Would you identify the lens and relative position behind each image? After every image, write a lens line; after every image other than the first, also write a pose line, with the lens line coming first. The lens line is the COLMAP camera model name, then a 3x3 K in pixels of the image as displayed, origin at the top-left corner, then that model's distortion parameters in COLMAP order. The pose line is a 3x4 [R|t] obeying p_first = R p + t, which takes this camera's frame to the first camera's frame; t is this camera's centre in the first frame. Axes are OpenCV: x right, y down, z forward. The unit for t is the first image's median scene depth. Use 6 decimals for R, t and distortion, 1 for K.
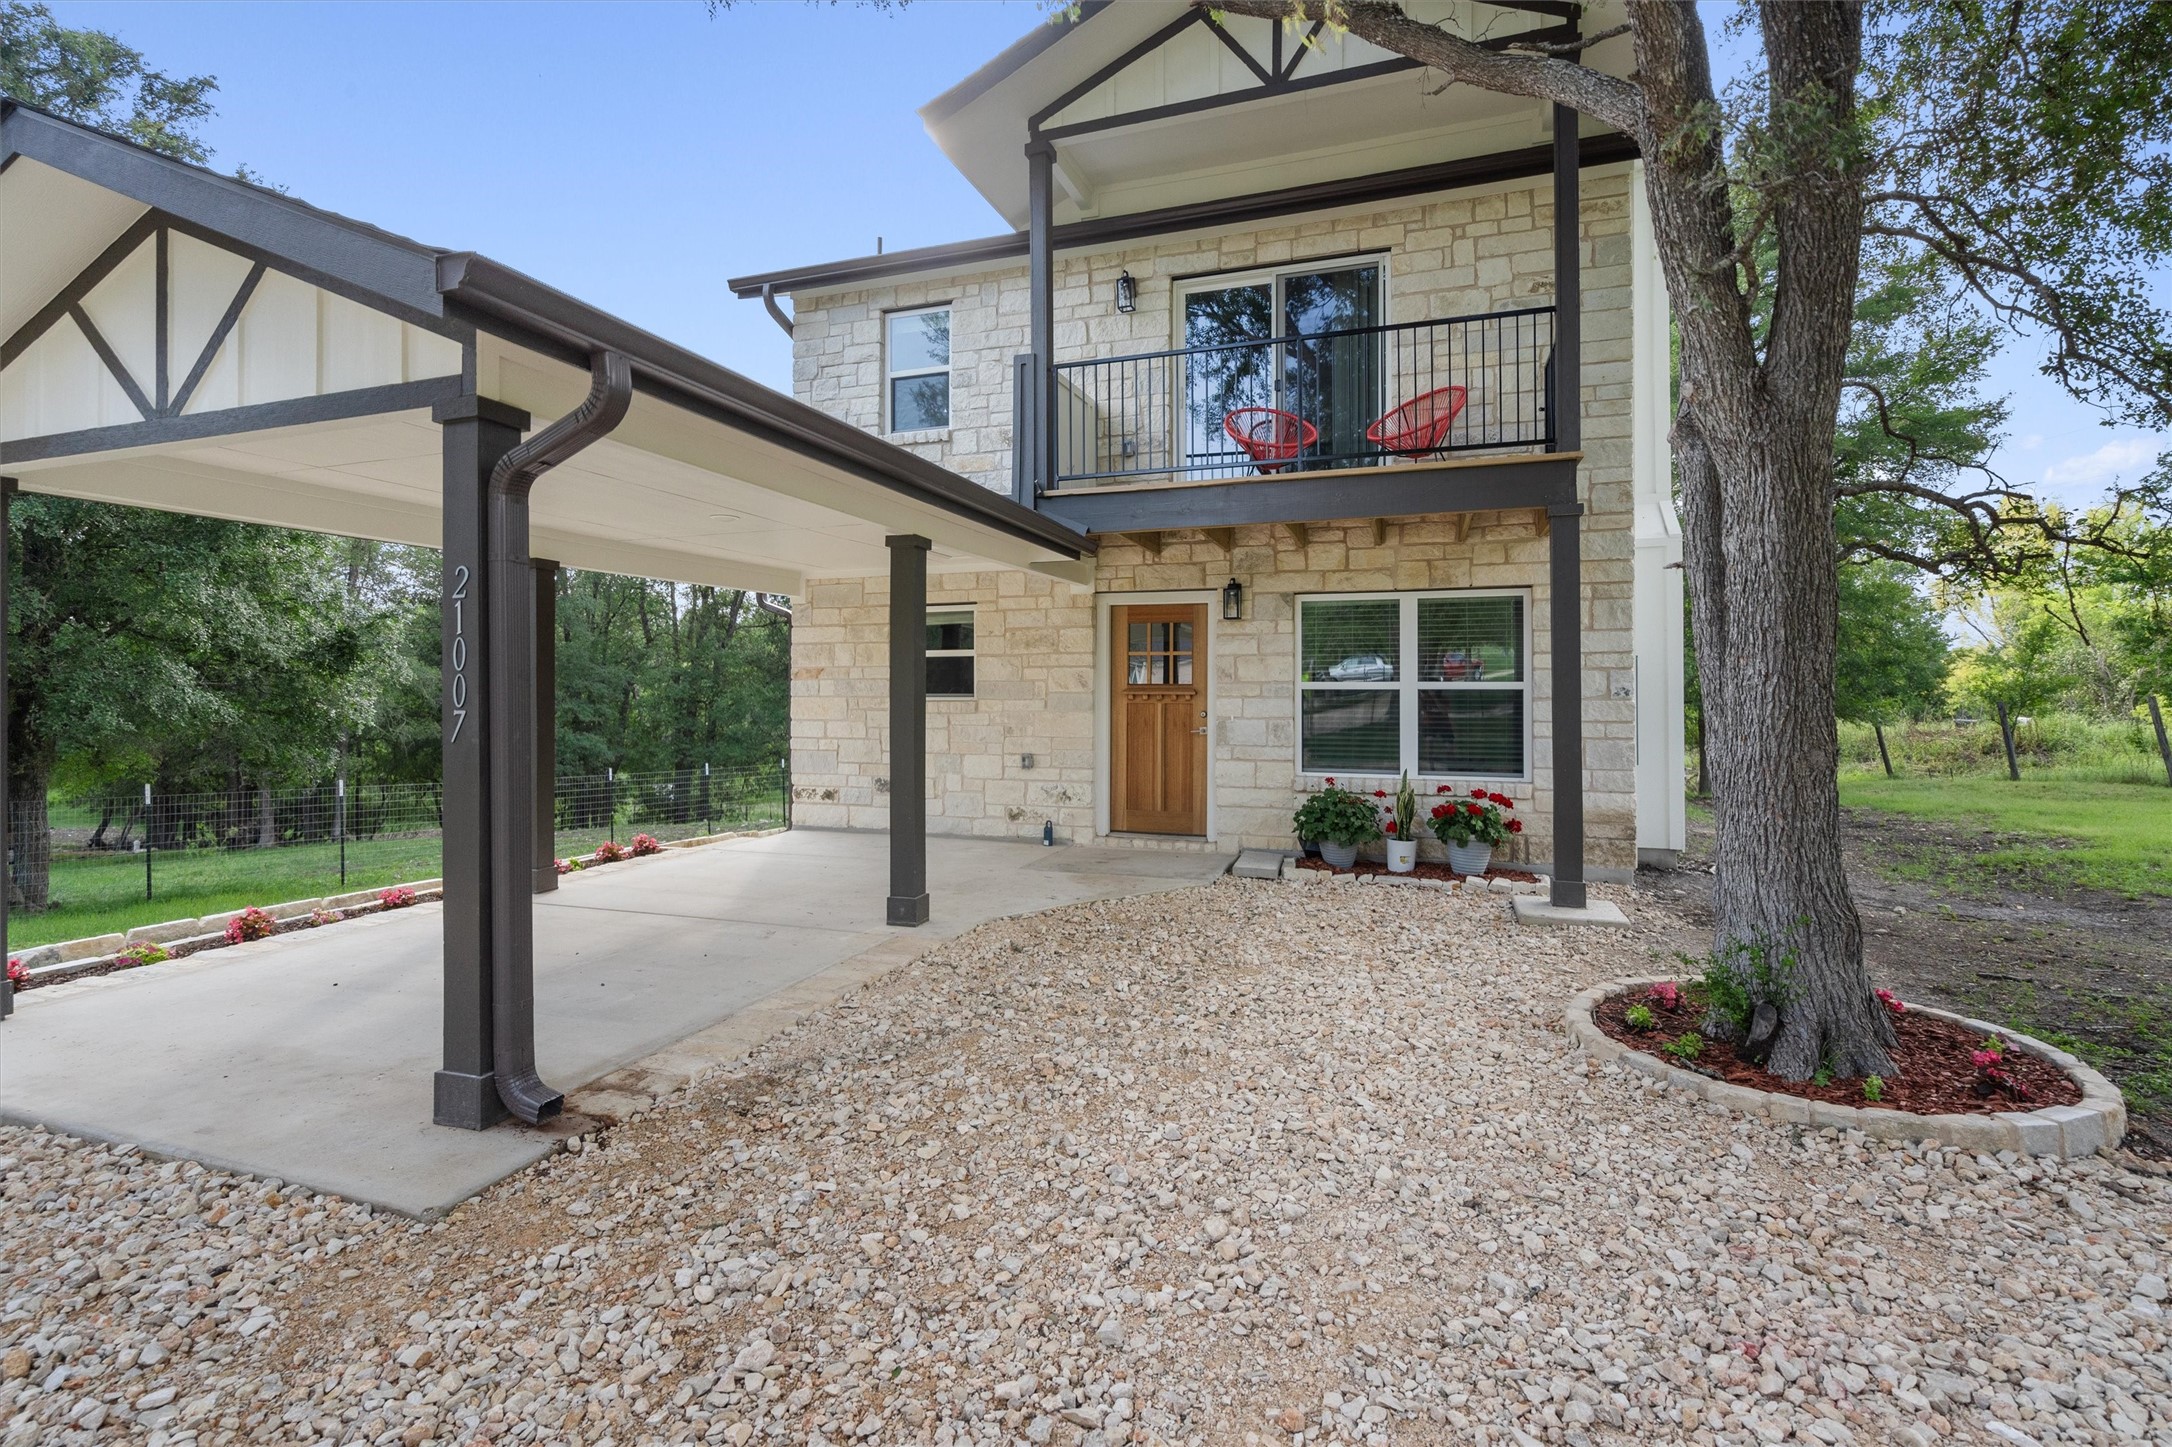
lens RADIAL K [[1003.2, 0, 1077.3], [0, 1003.2, 690.2], [0, 0, 1]] dist [0.002480, 0.001440]
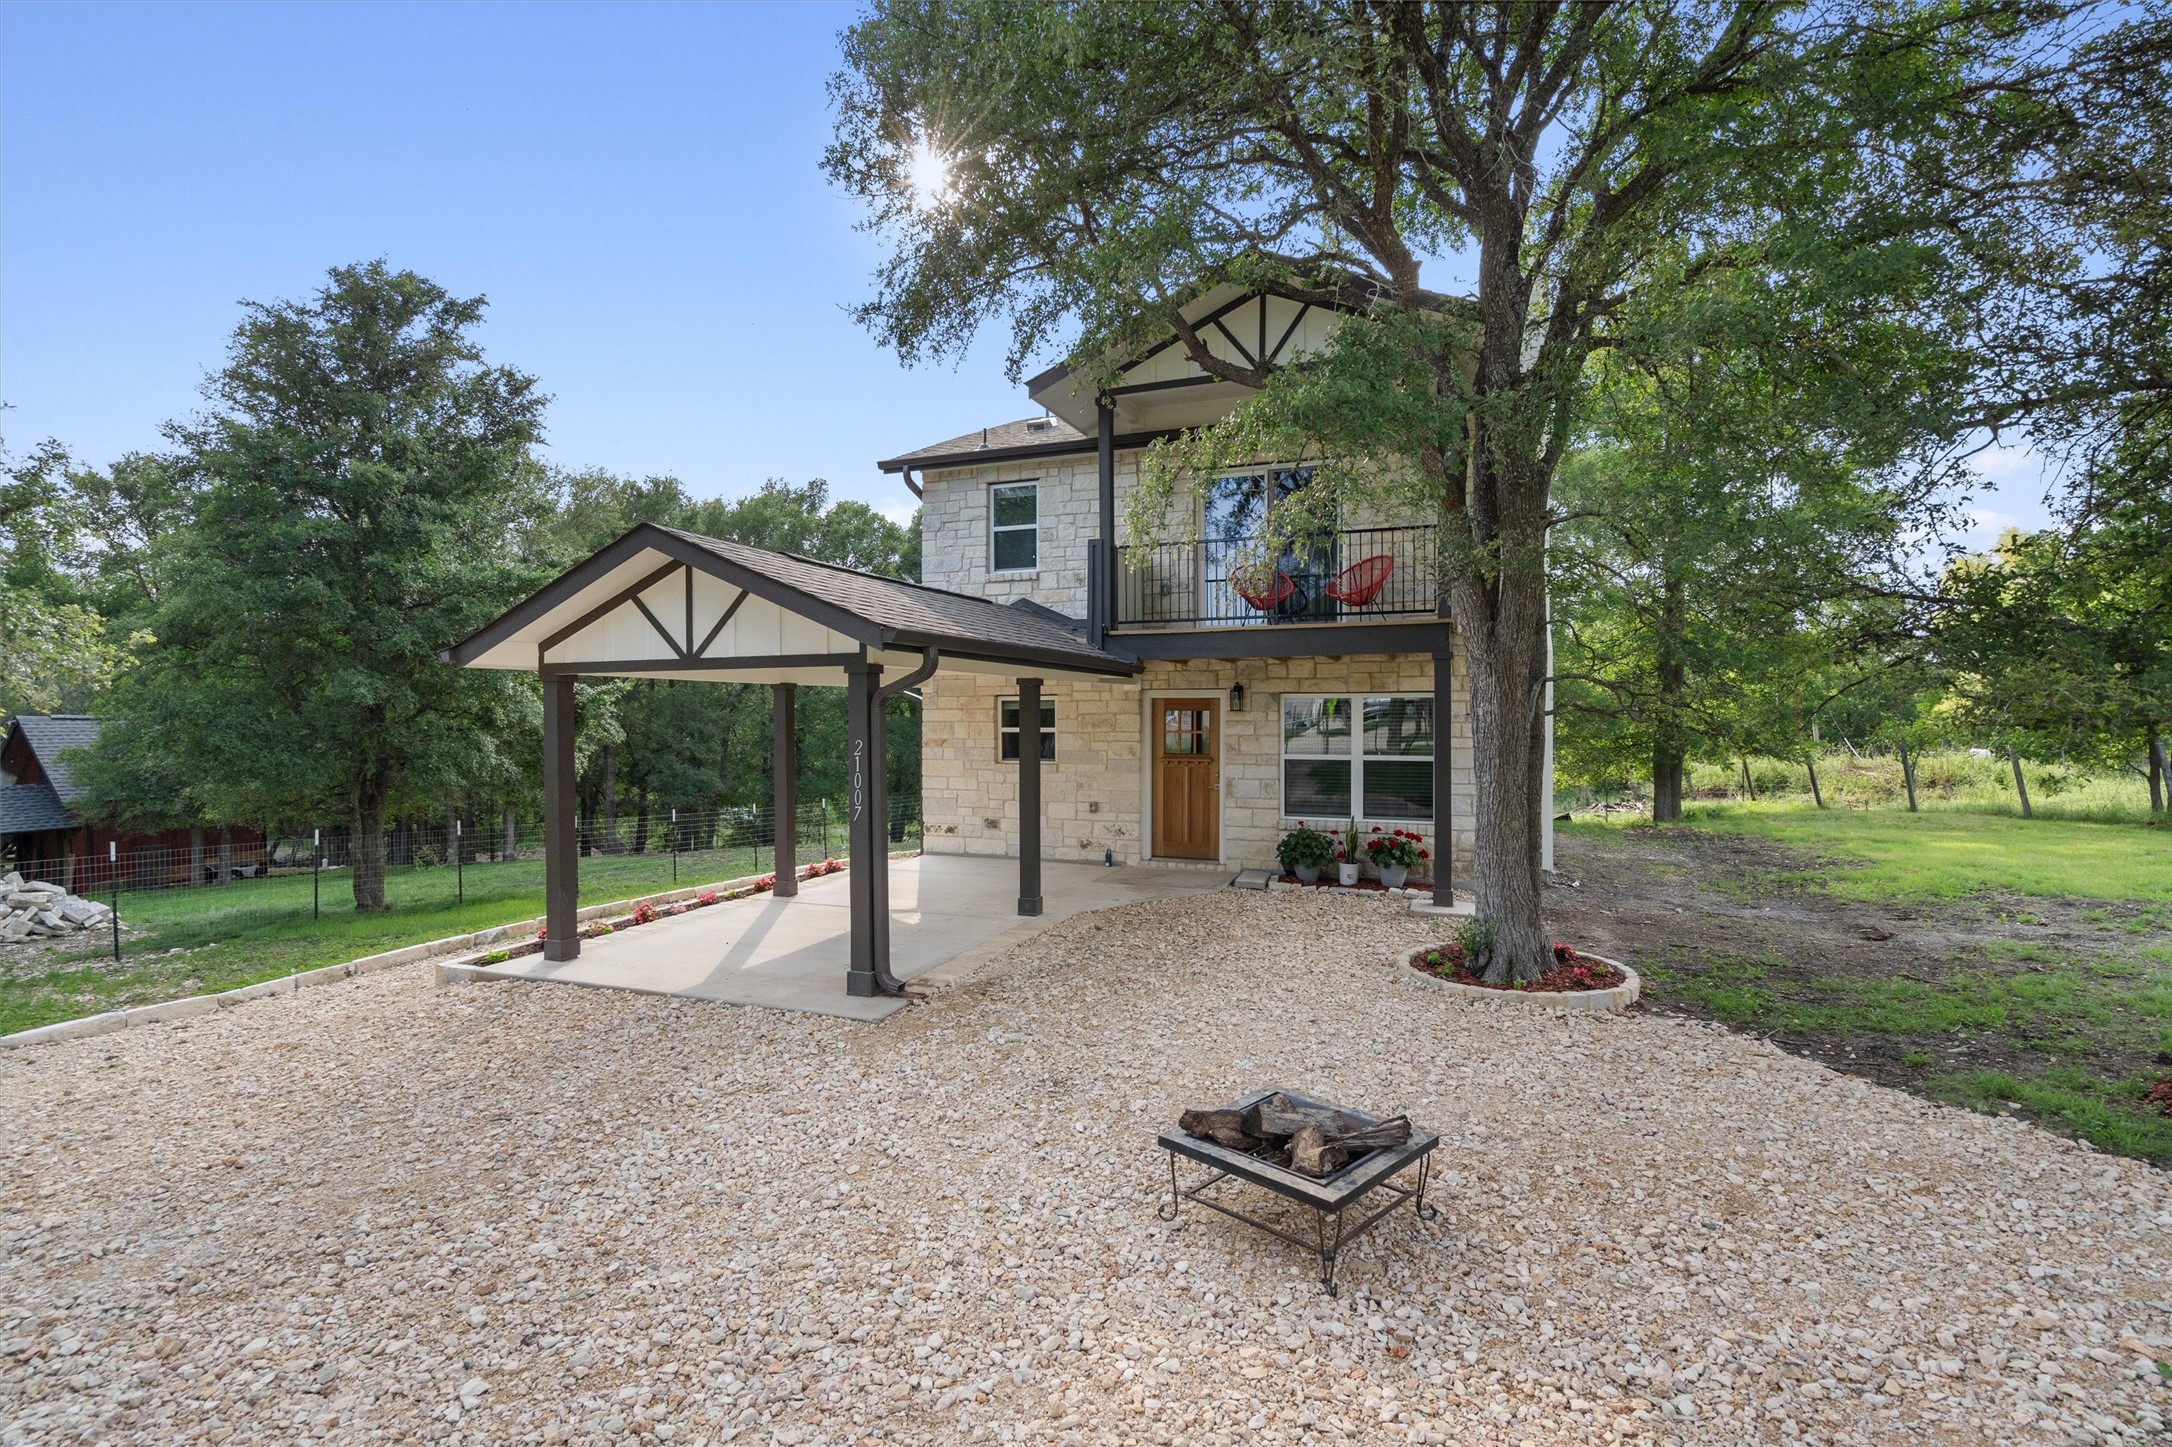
lens RADIAL K [[1003.2, 0, 1092.3], [0, 1003.2, 726.8], [0, 0, 1]] dist [0.002480, 0.001440]
pose [[0.999792, -0.001239, -0.020375, -0.026910], [0.001610, 0.999833, 0.018223, -0.082776], [0.020349, -0.018252, 0.999626, -0.503507]]
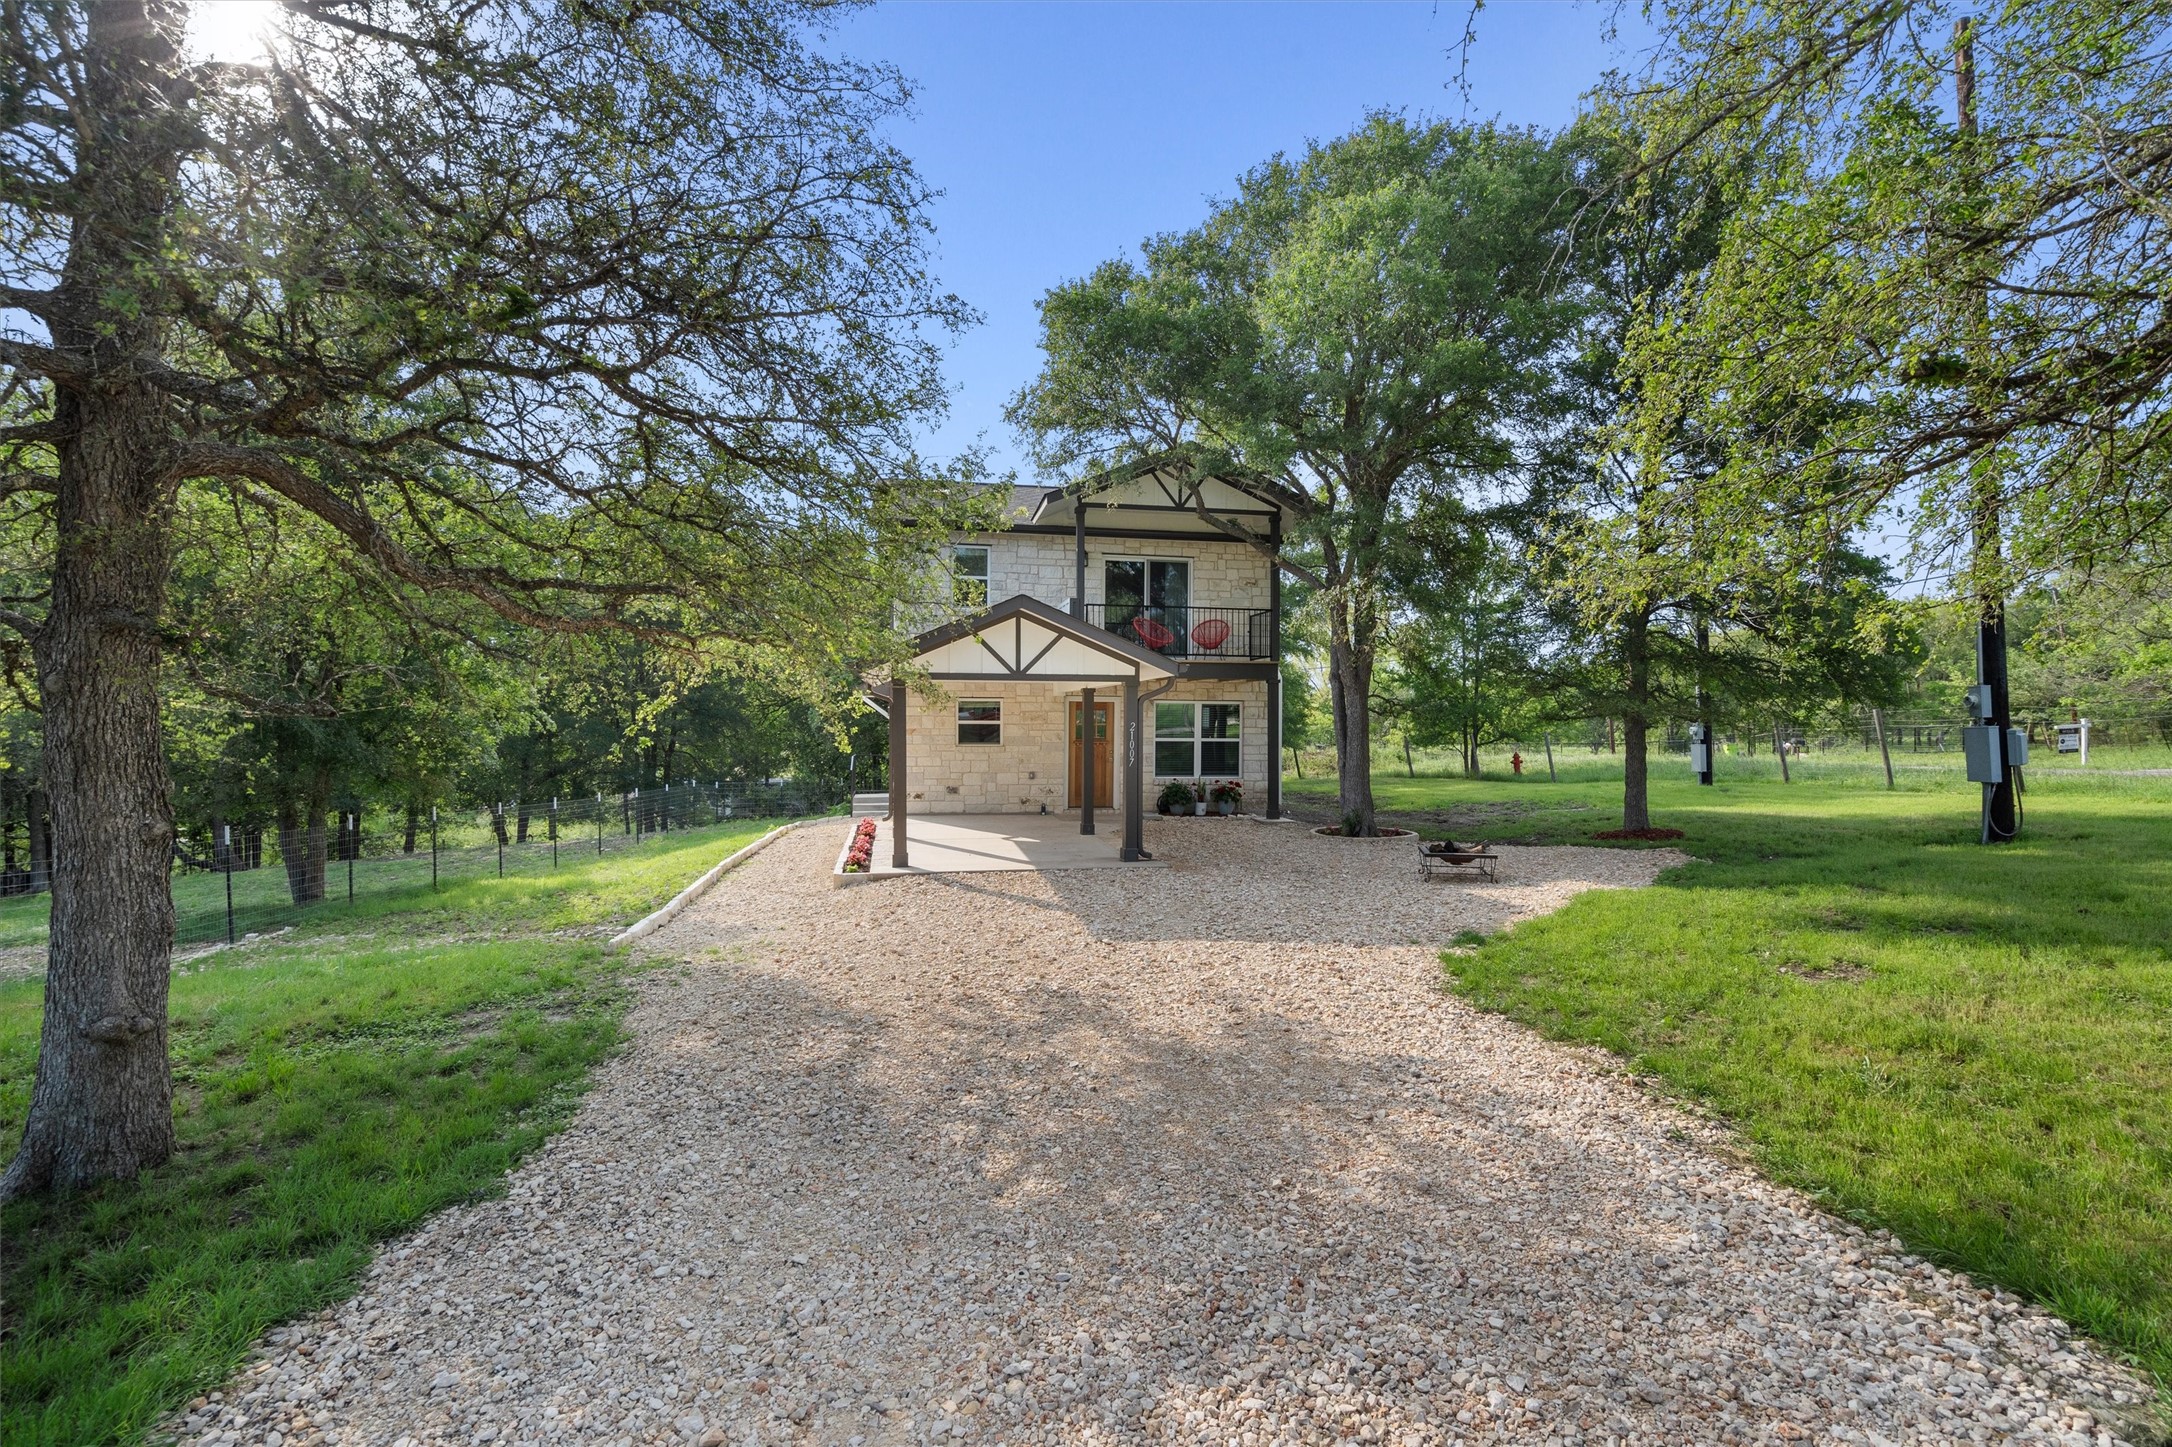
lens RADIAL K [[1003.2, 0, 1095.4], [0, 1003.2, 719.6], [0, 0, 1]] dist [0.002480, 0.001440]
pose [[0.858581, 0.006121, 0.512641, -1.204837], [-0.008762, 0.999958, 0.002735, -0.062024], [-0.512603, -0.006840, 0.858599, -1.018804]]
